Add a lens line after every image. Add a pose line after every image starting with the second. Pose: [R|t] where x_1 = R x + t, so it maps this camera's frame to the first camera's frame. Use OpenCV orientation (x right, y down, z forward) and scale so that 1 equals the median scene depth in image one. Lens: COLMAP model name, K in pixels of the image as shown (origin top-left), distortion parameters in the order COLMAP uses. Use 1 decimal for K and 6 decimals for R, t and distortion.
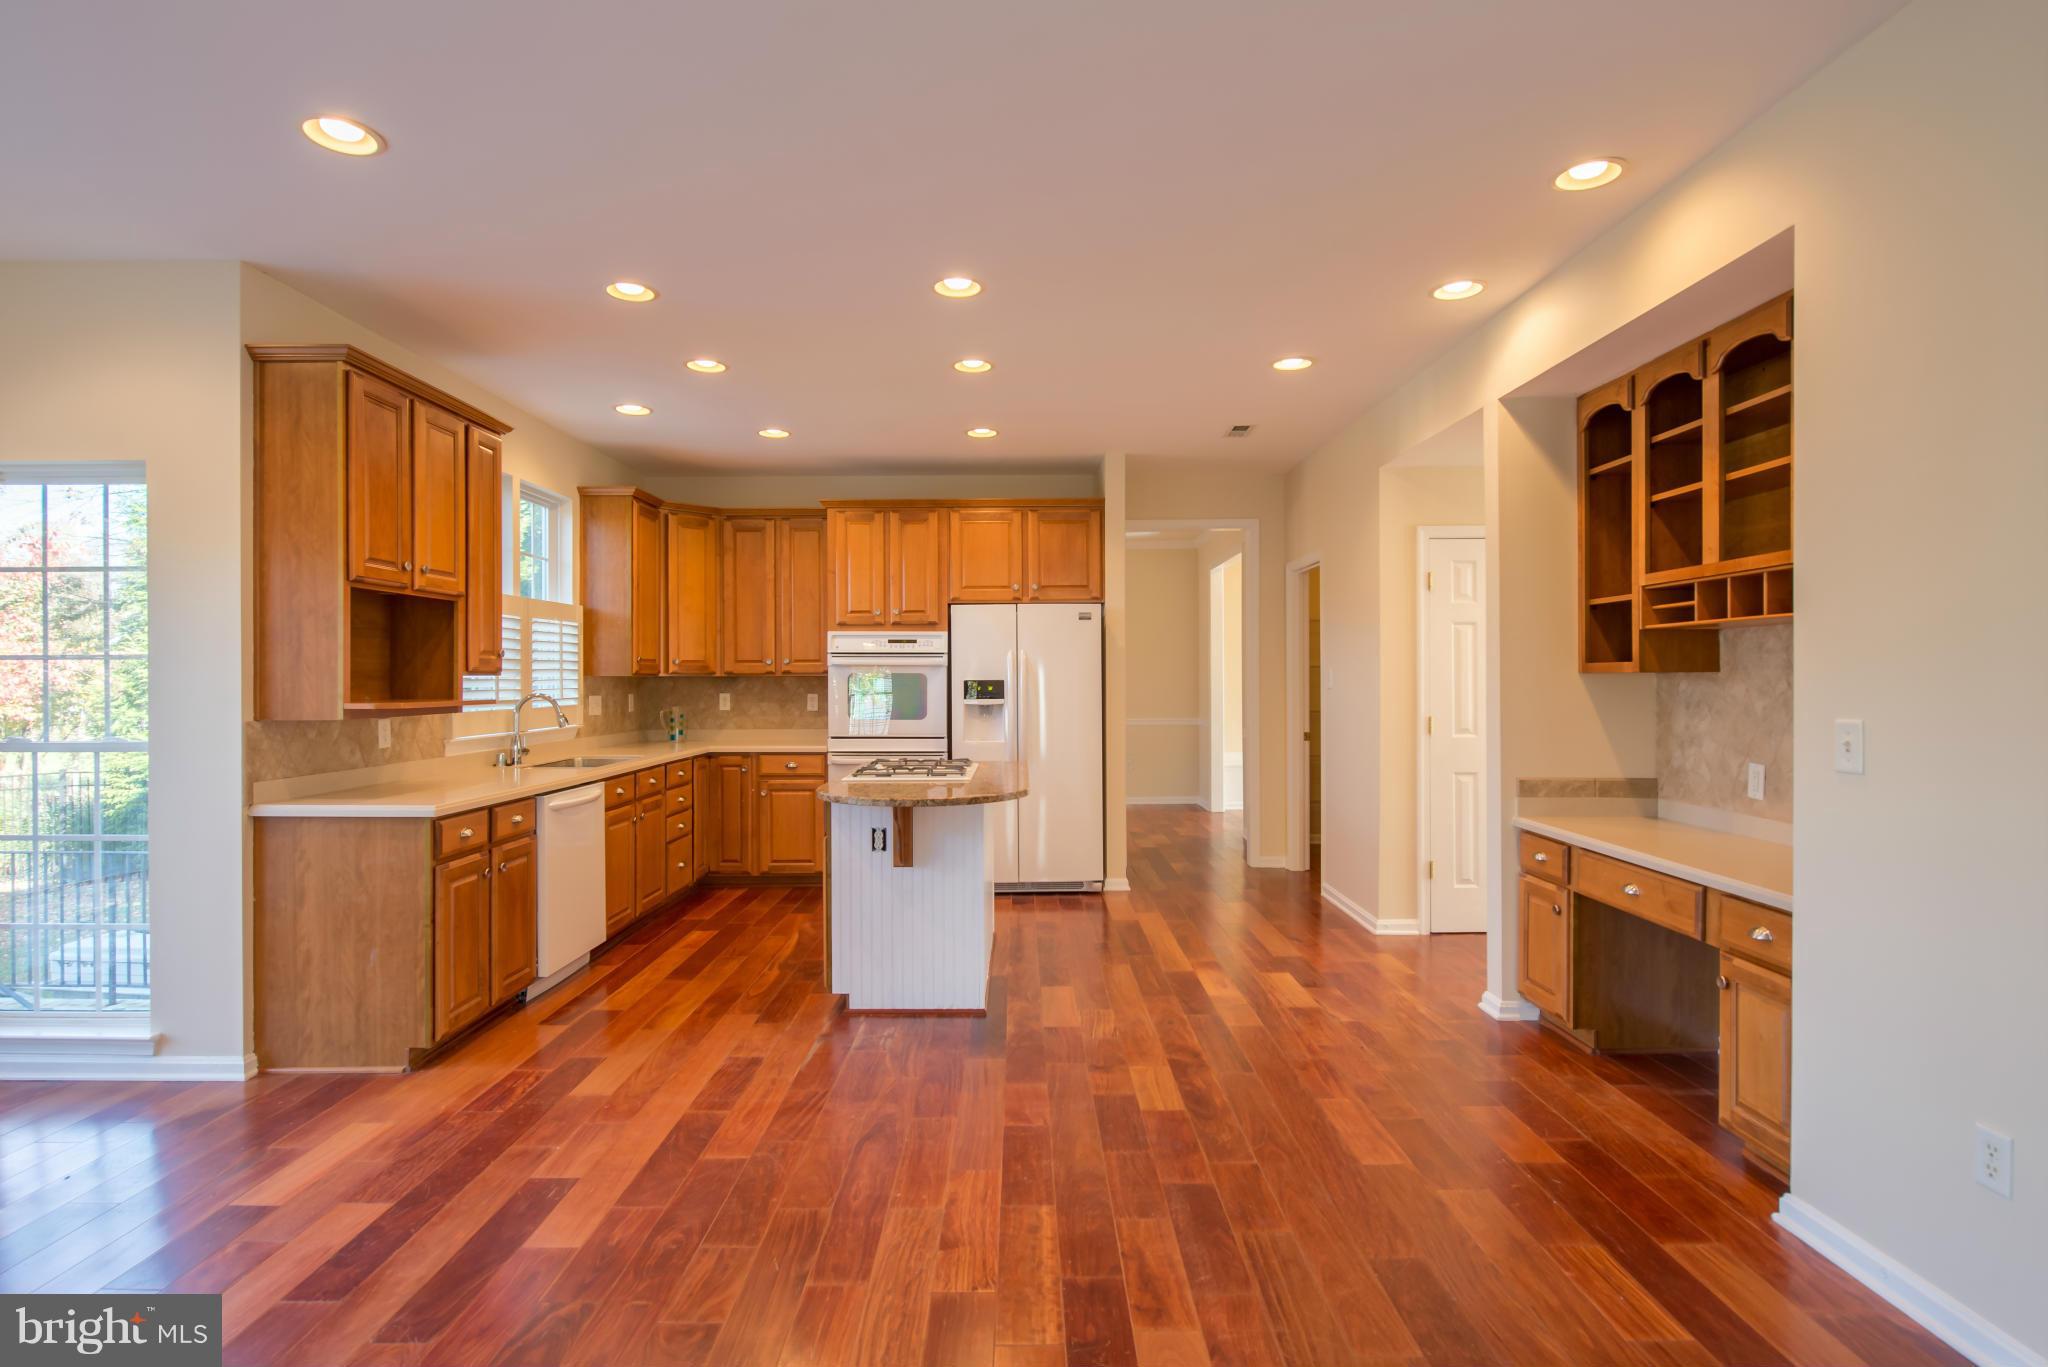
lens RADIAL K [[1031.8, 0, 1022.3], [0, 1031.8, 682.4], [0, 0, 1]] dist [-0.004202, -0.001553]
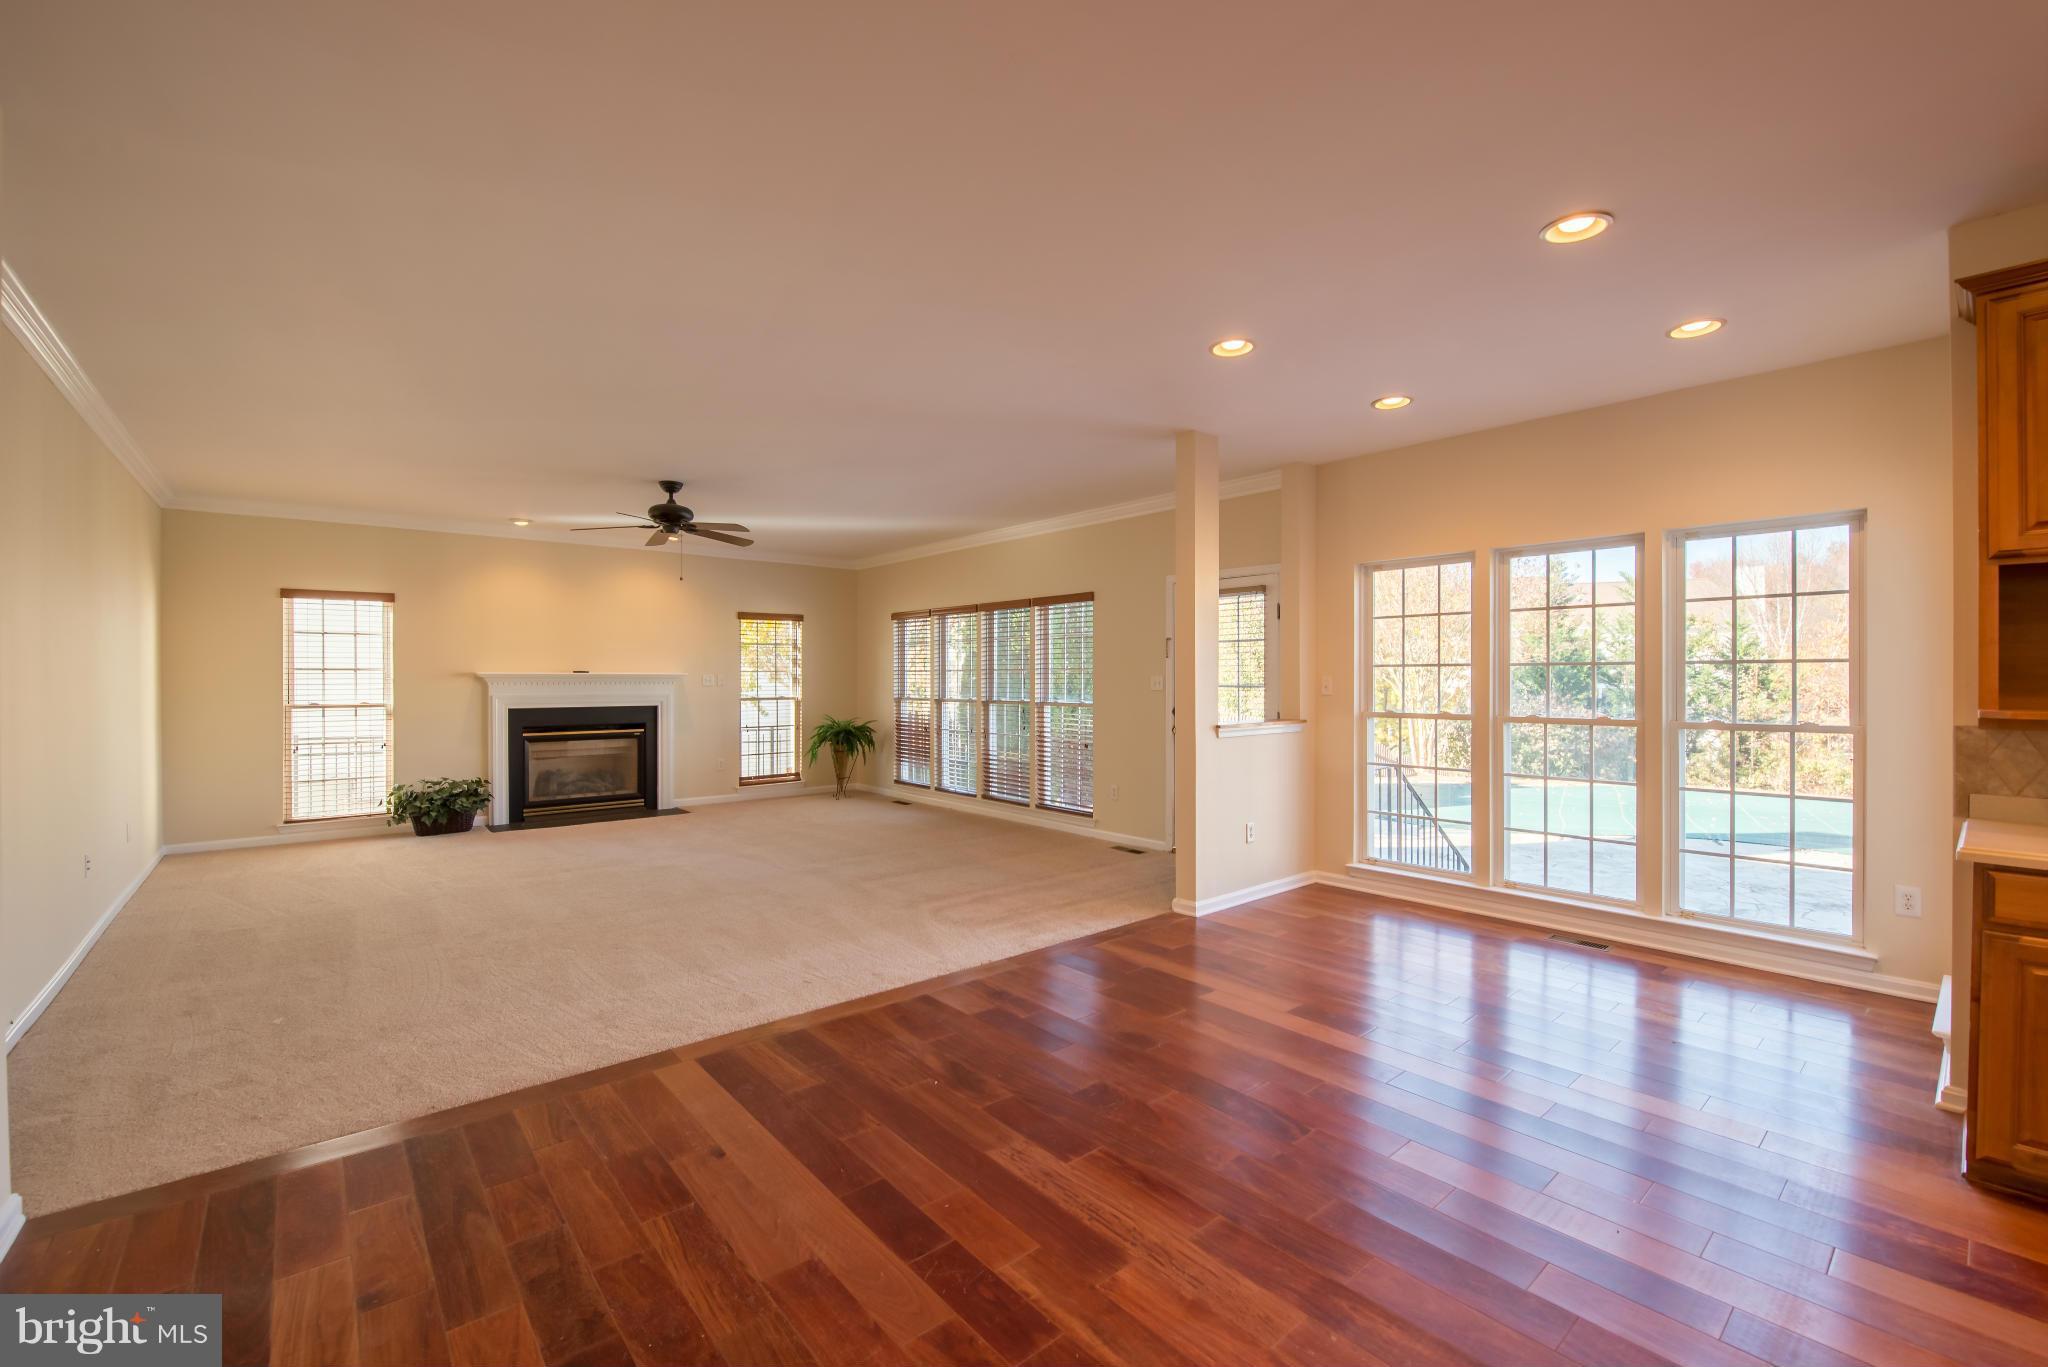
lens RADIAL K [[848.9, 0, 1015.7], [0, 848.9, 680.5], [0, 0, 1]] dist [-0.011844, -0.000171]
pose [[-0.764877, 0.007820, -0.644128, 0.313119], [0.002134, 0.999952, 0.009607, -0.009232], [0.644172, 0.005973, -0.764857, 0.873780]]
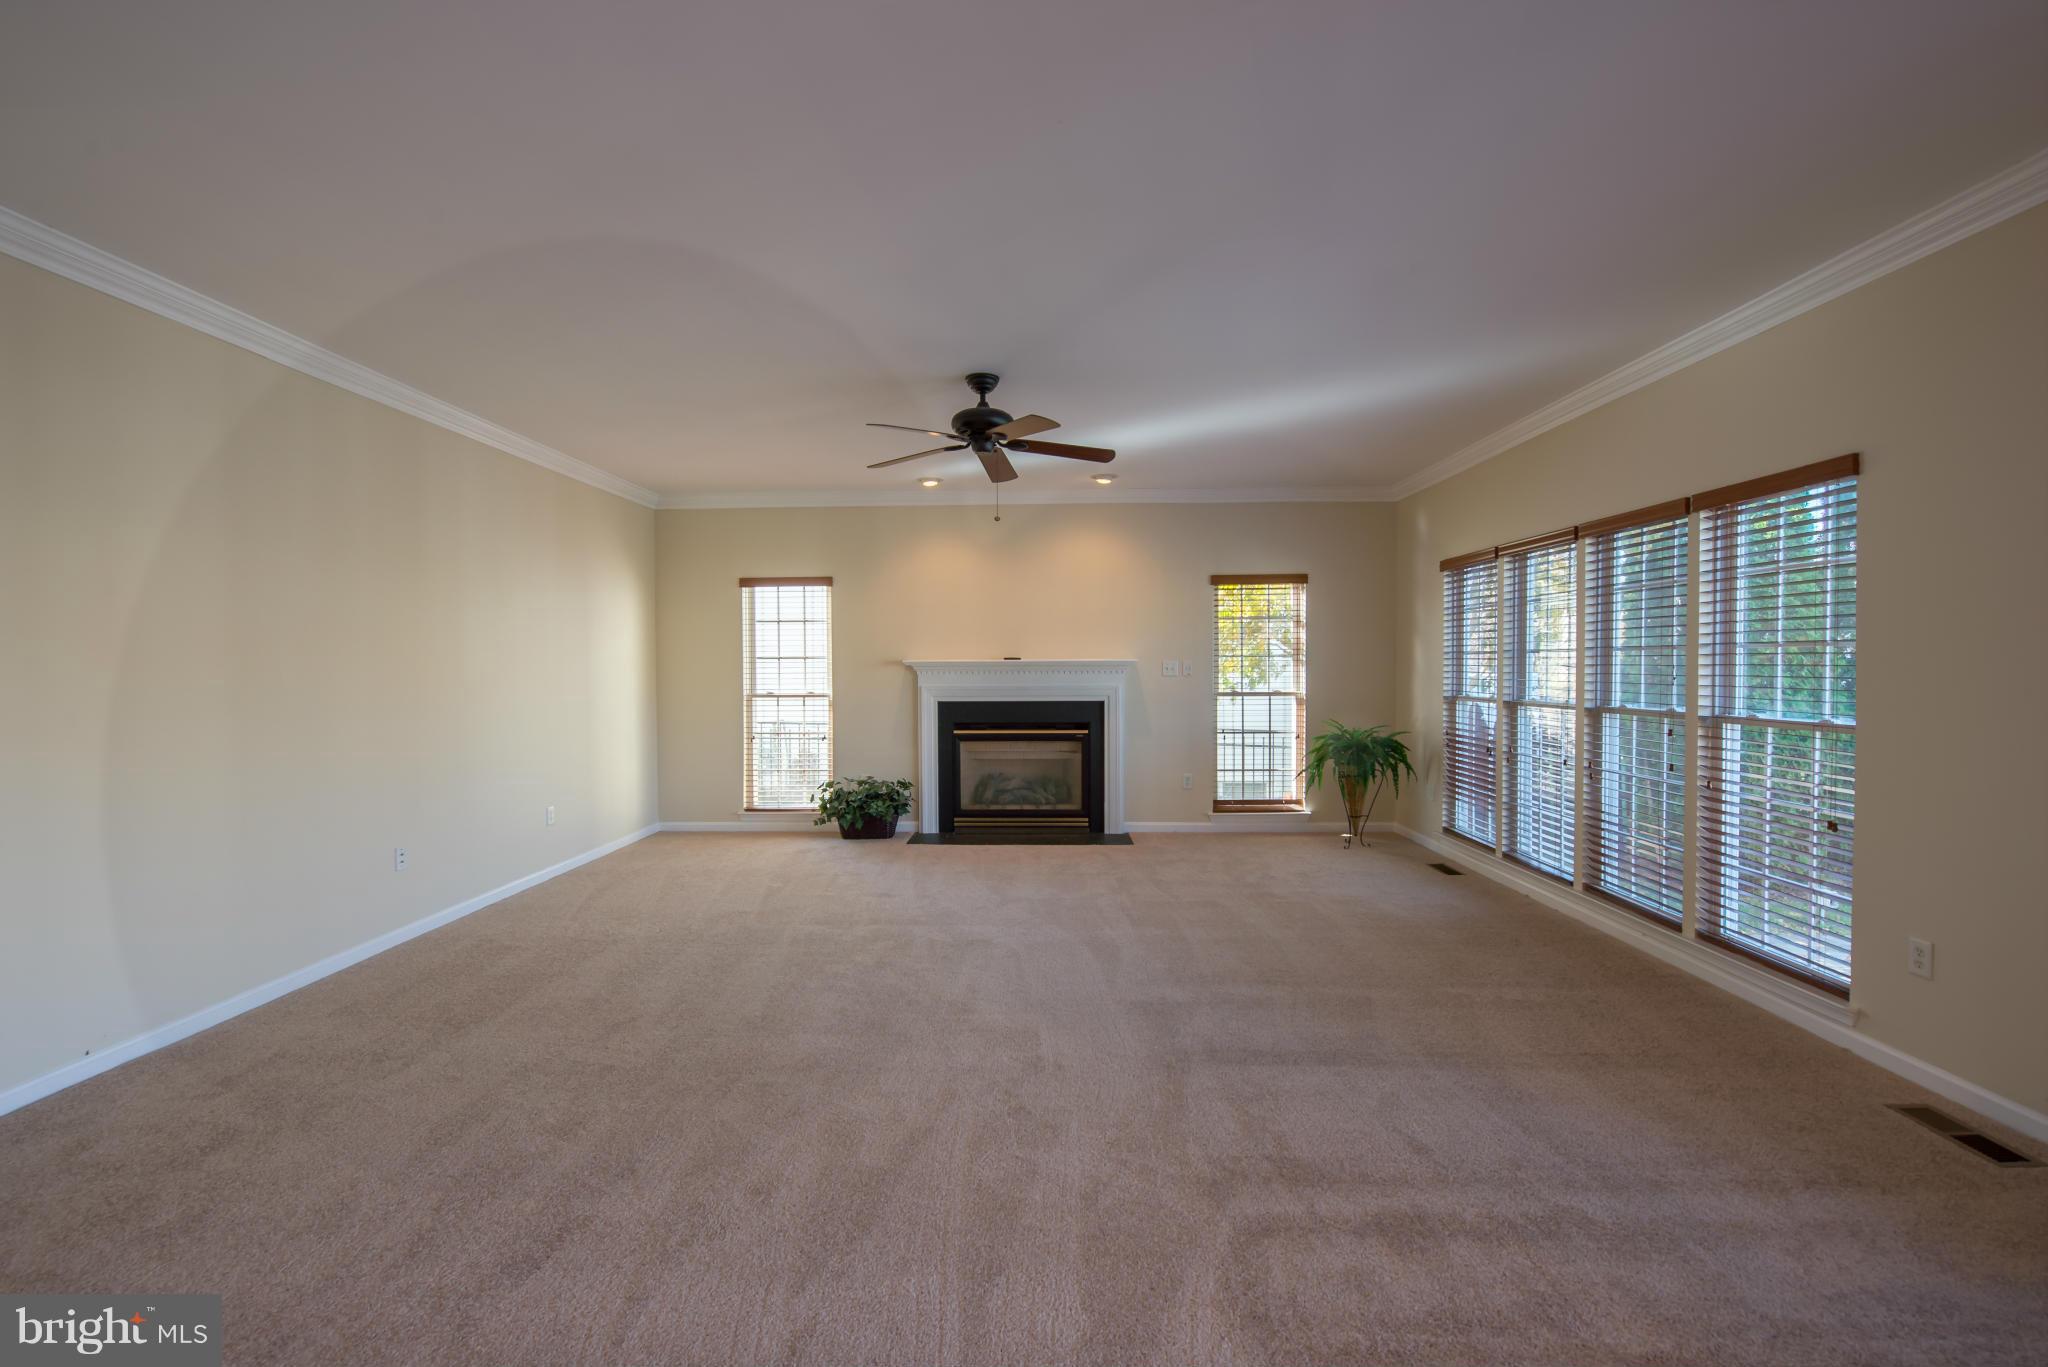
lens RADIAL K [[870.3, 0, 1021.3], [0, 870.3, 683.6], [0, 0, 1]] dist [-0.013209, -0.000255]
pose [[-0.999467, 0.009377, 0.031261, -0.259018], [0.010182, 0.999618, 0.025681, -0.006726], [-0.031009, 0.025985, -0.999181, 0.379409]]
